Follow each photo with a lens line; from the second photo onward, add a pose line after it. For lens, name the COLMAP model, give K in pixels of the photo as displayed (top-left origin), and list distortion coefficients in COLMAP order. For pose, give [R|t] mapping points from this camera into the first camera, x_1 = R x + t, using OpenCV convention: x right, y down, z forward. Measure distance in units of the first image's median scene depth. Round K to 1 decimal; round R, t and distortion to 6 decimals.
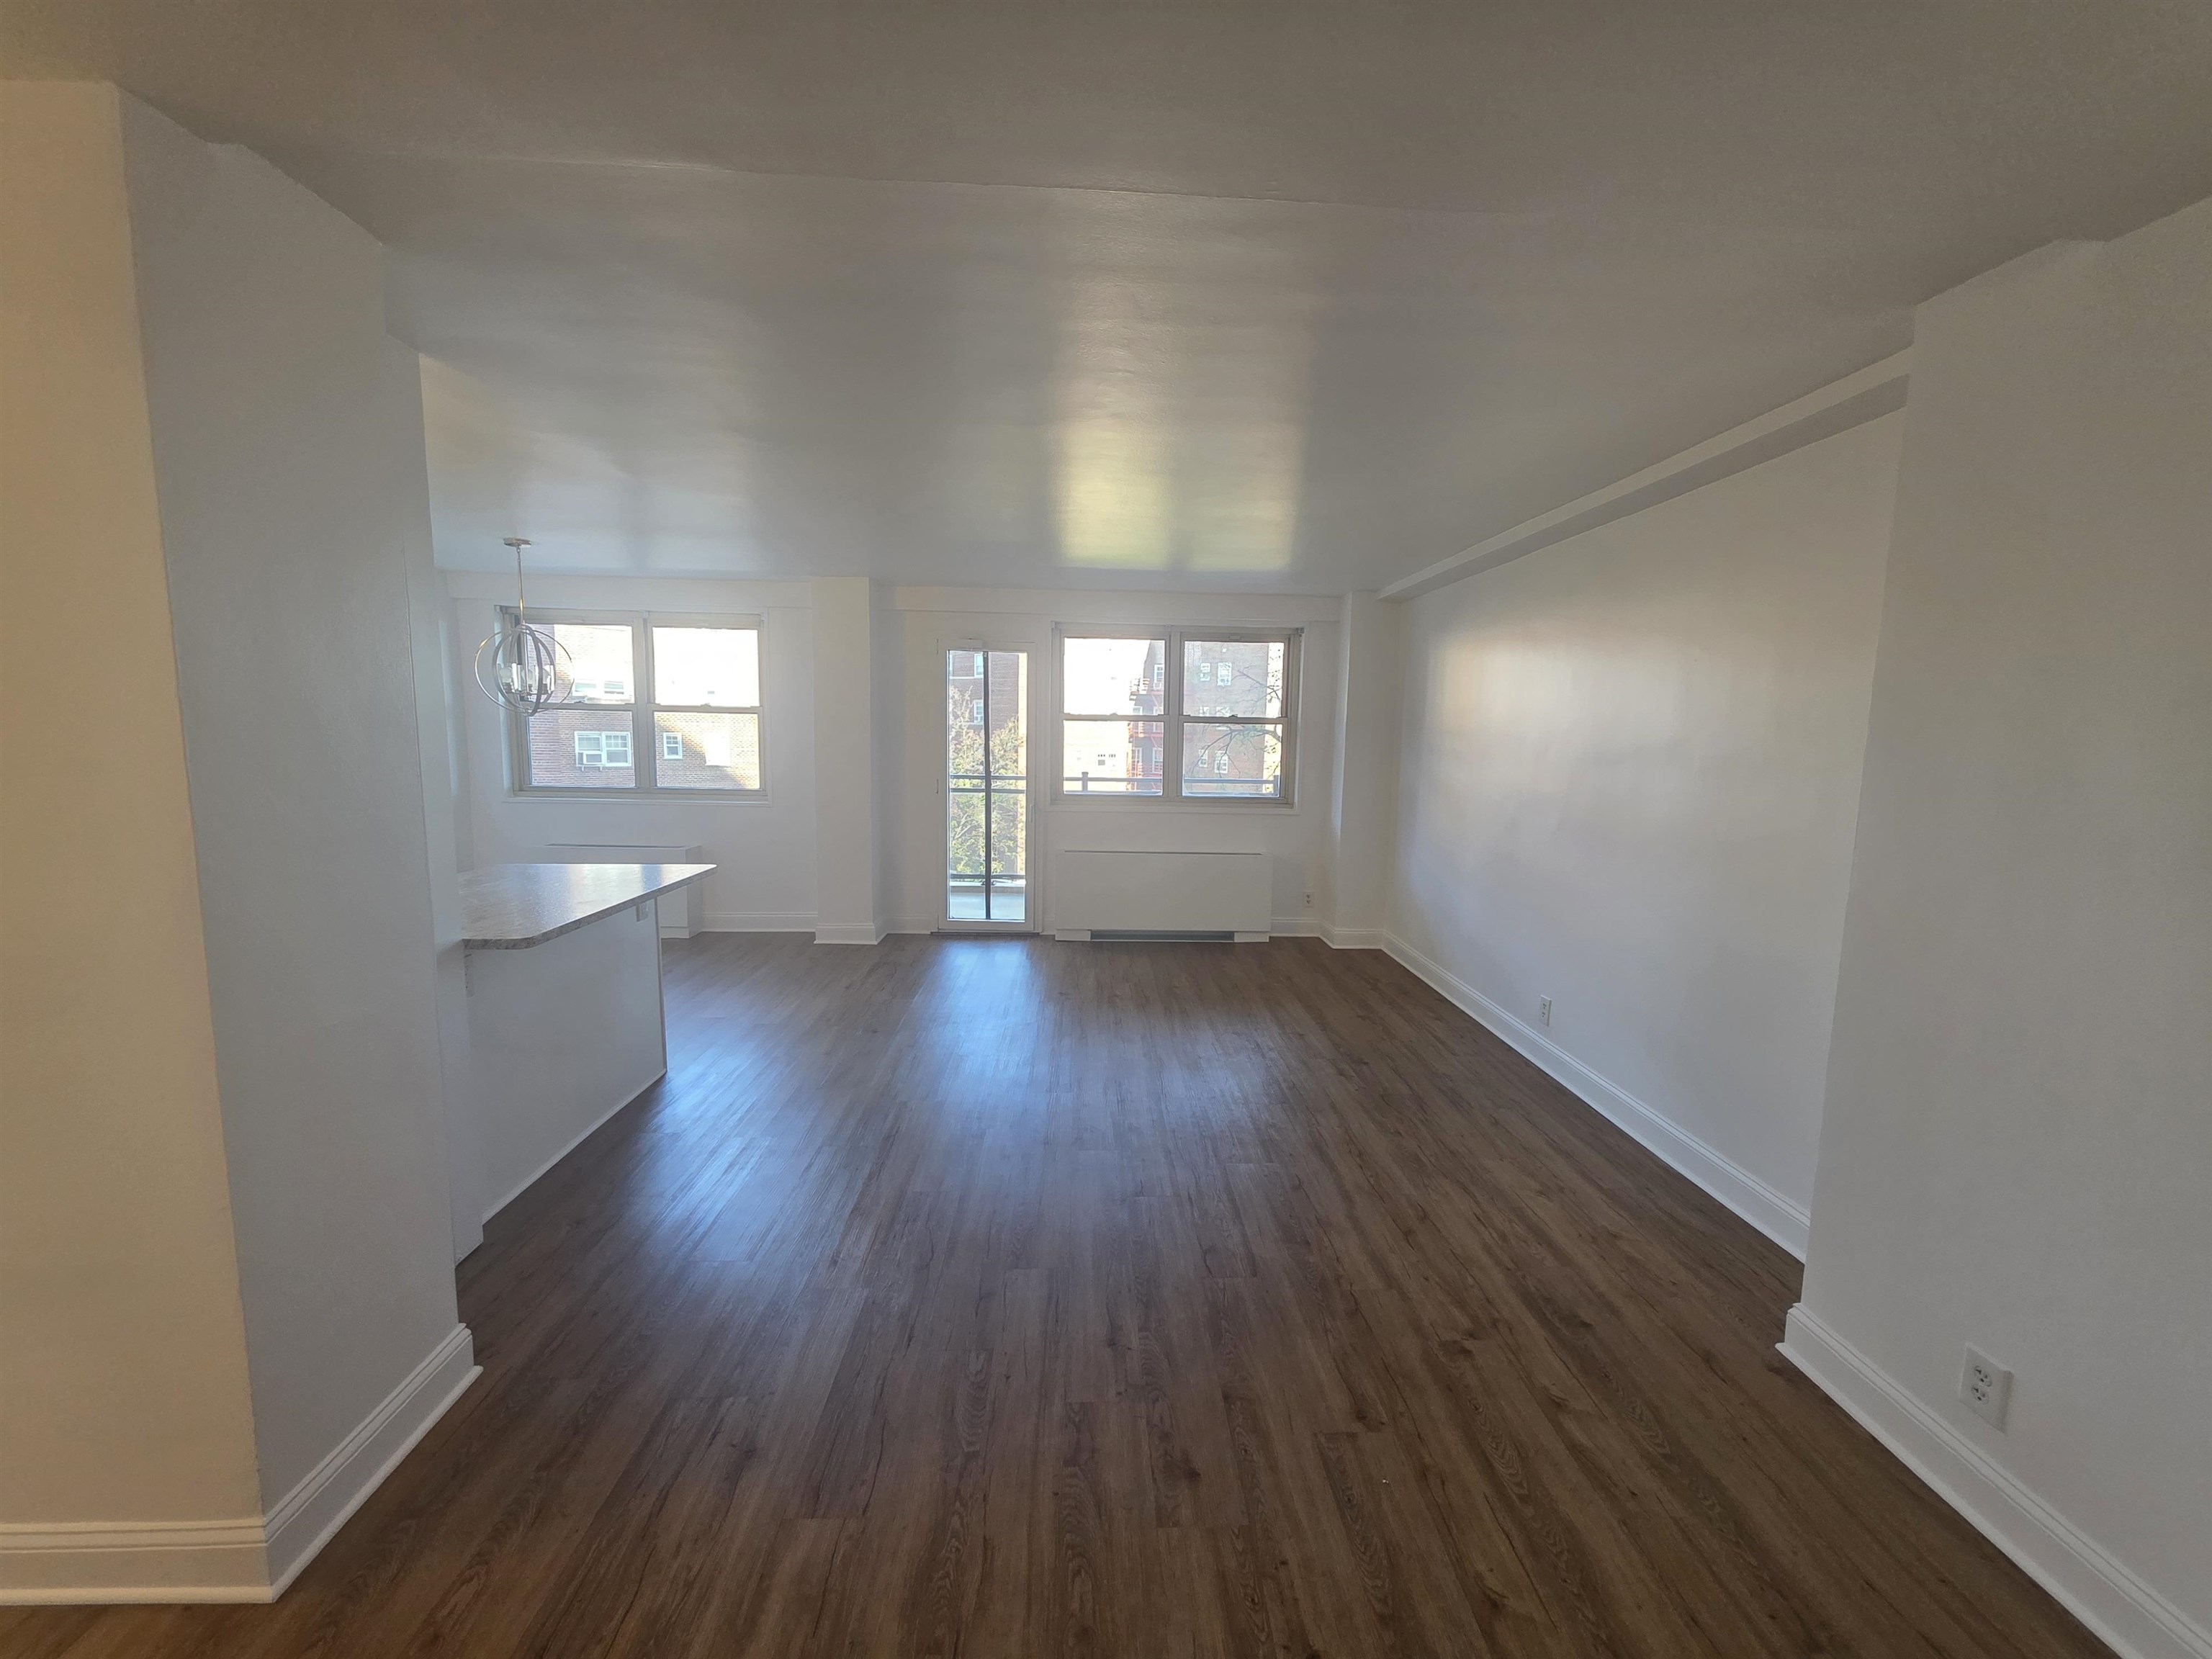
lens RADIAL K [[880.3, 0, 1127.7], [0, 880.3, 832.4], [0, 0, 1]] dist [0.003460, 0.000050]
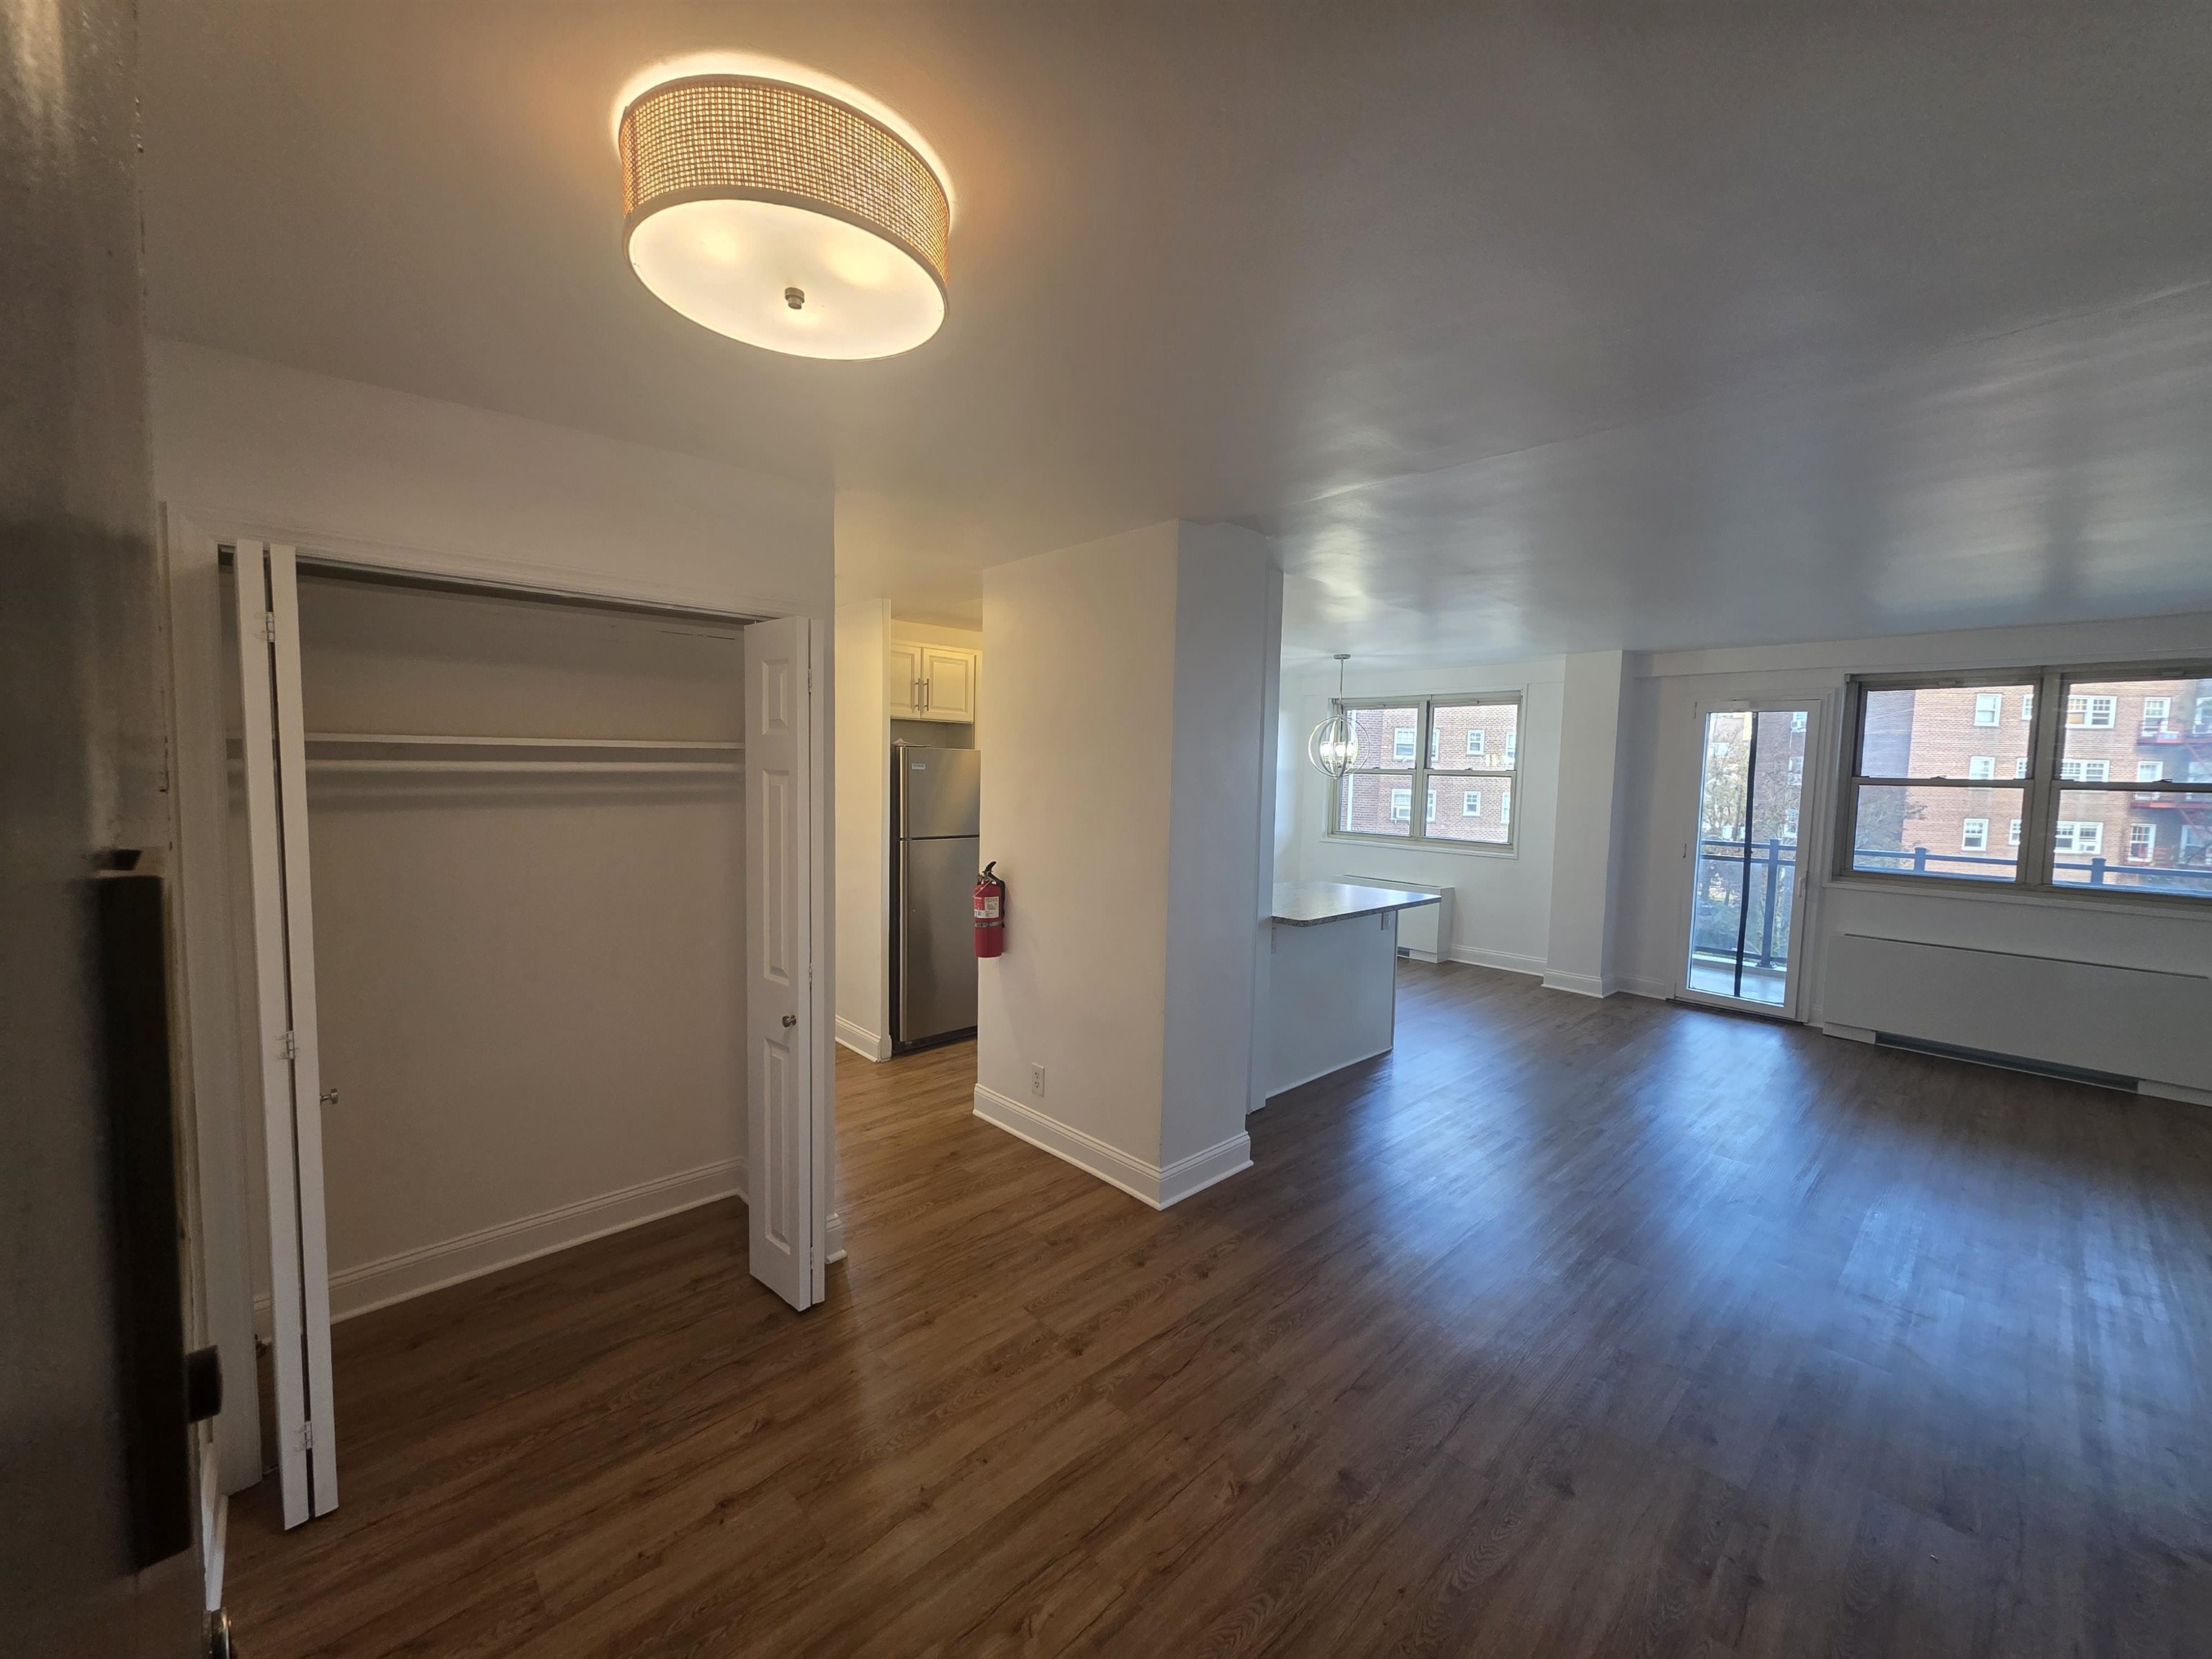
lens RADIAL K [[880.3, 0, 1122.5], [0, 880.3, 835.2], [0, 0, 1]] dist [0.003460, 0.000050]
pose [[0.652413, 0.052377, -0.756051, 0.197086], [-0.100324, 0.994798, -0.017655, 0.018321], [0.751193, 0.087369, 0.654274, -0.197300]]
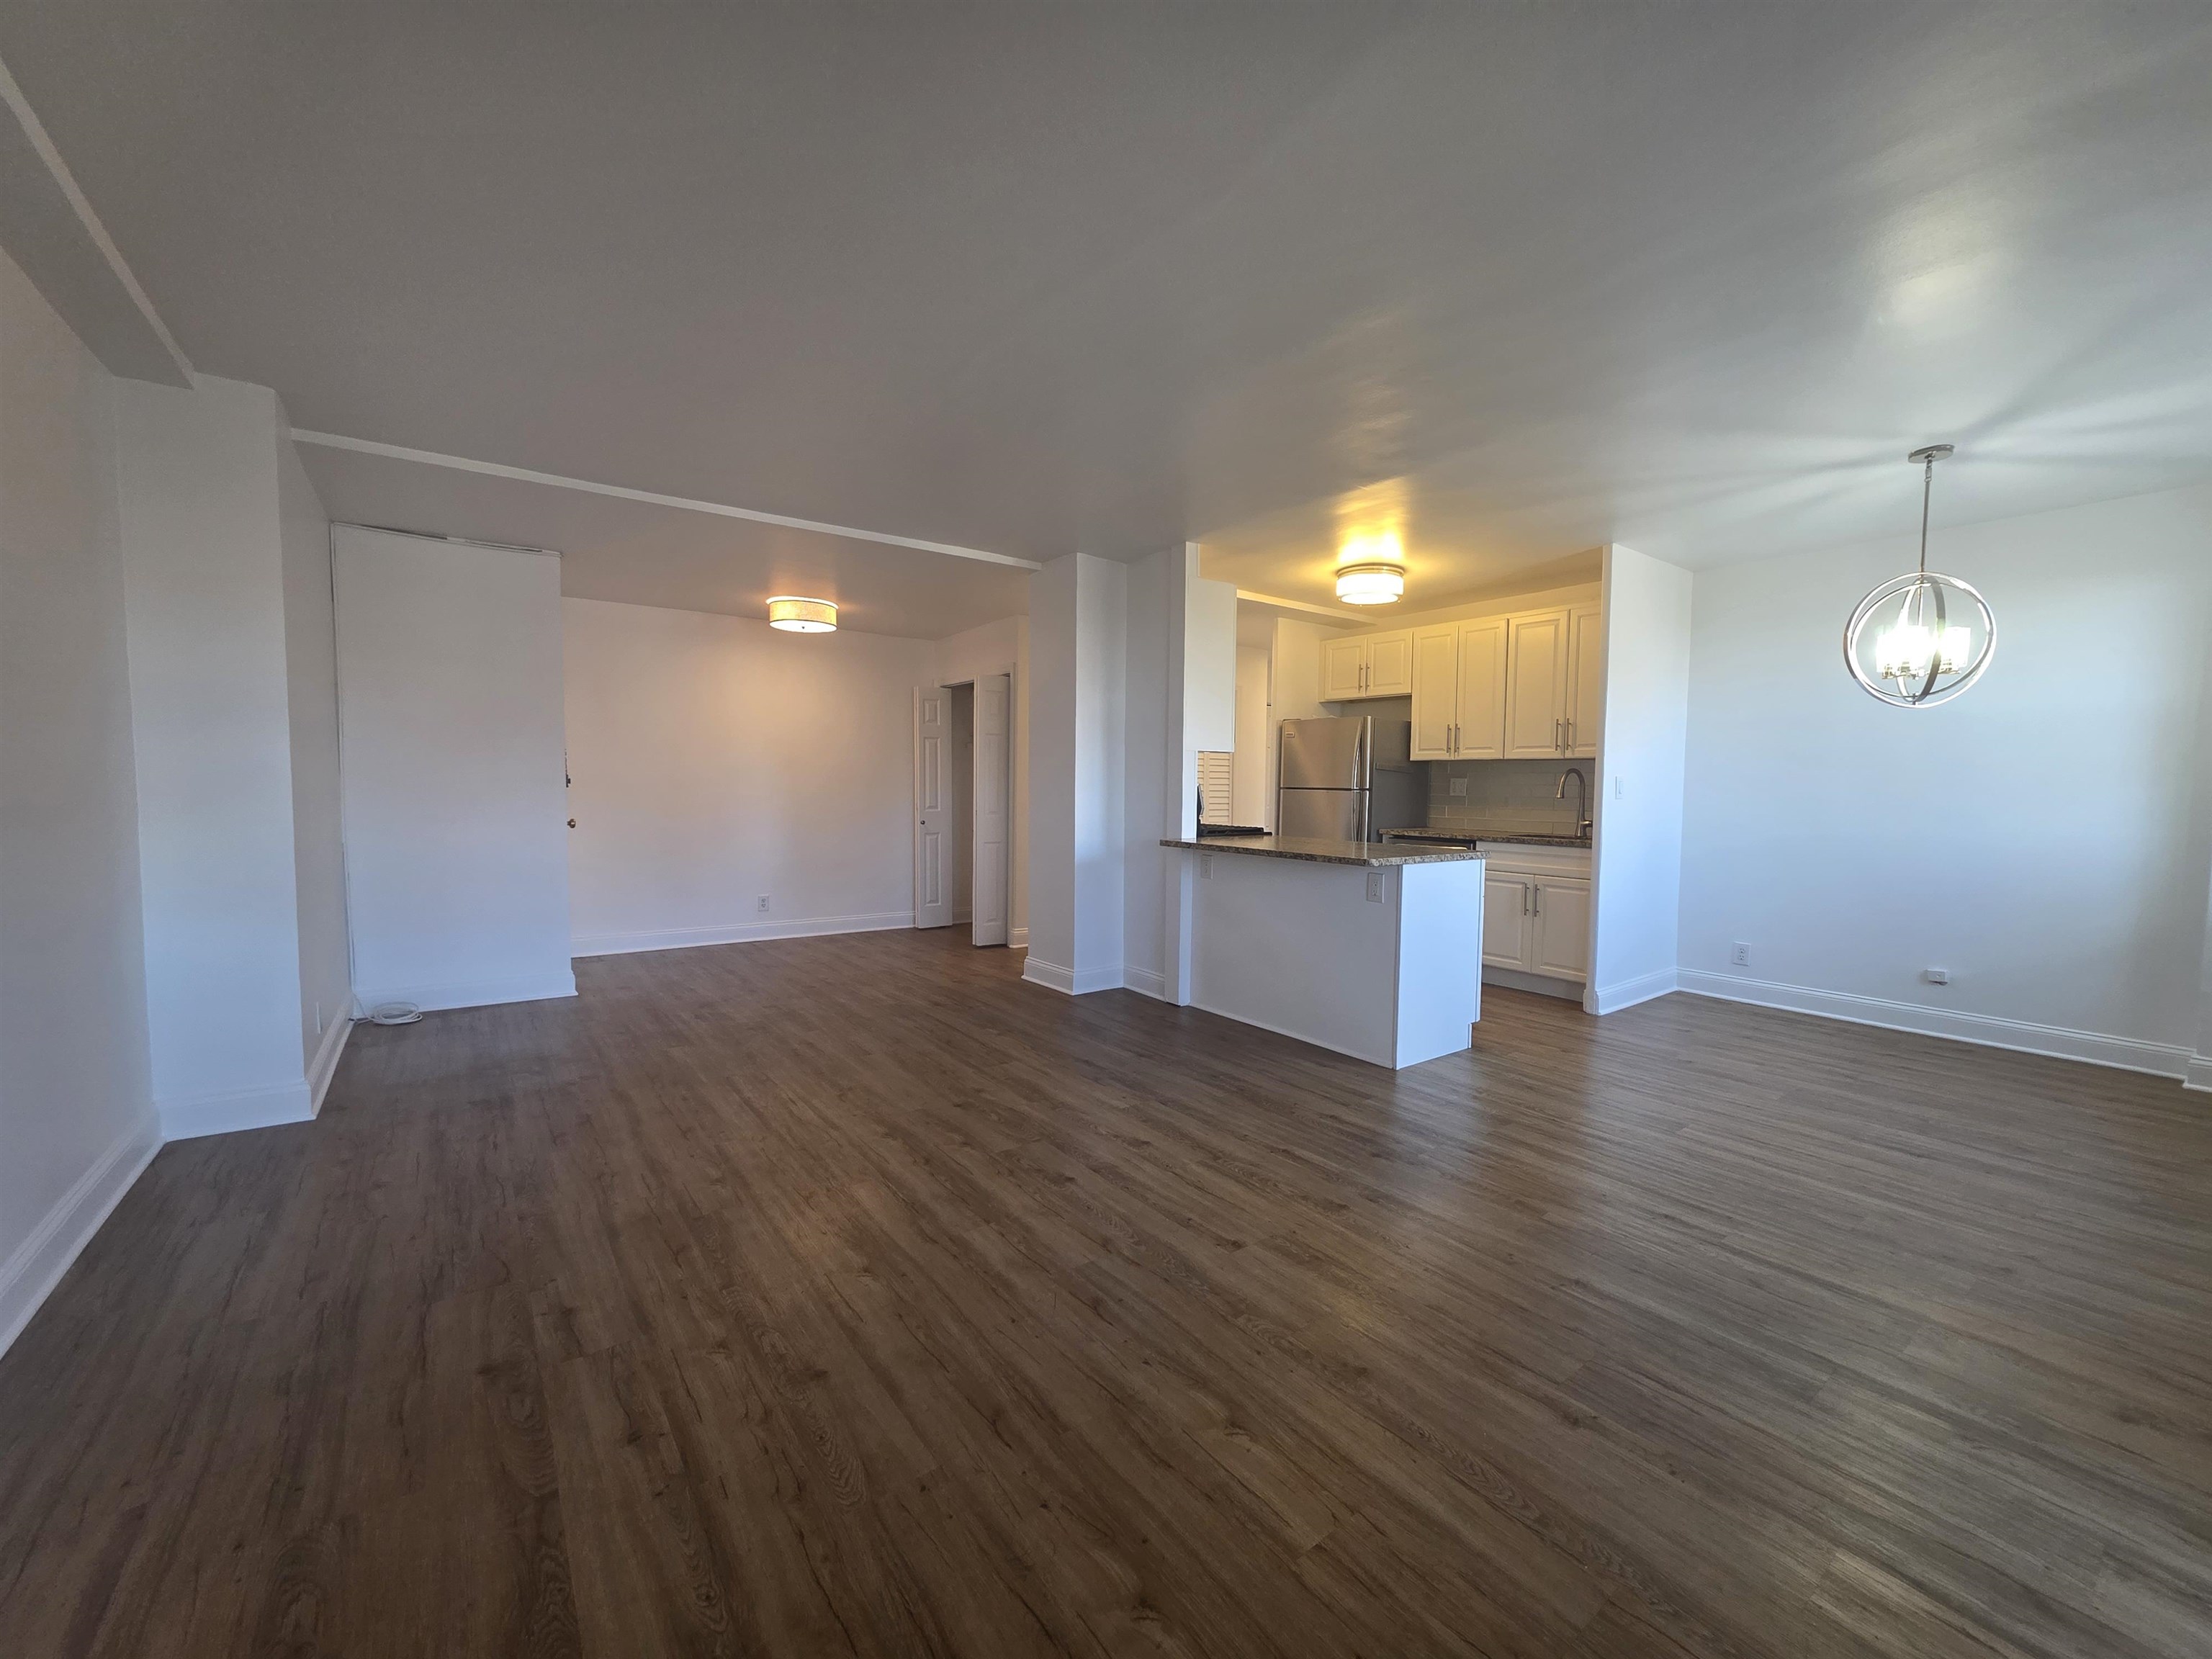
lens RADIAL K [[880.3, 0, 1120.5], [0, 880.3, 829.4], [0, 0, 1]] dist [0.003460, 0.000050]
pose [[-0.826419, 0.003245, -0.563046, 0.280113], [-0.093738, 0.985235, 0.143265, -0.104543], [0.555198, 0.171176, -0.813913, 1.627007]]
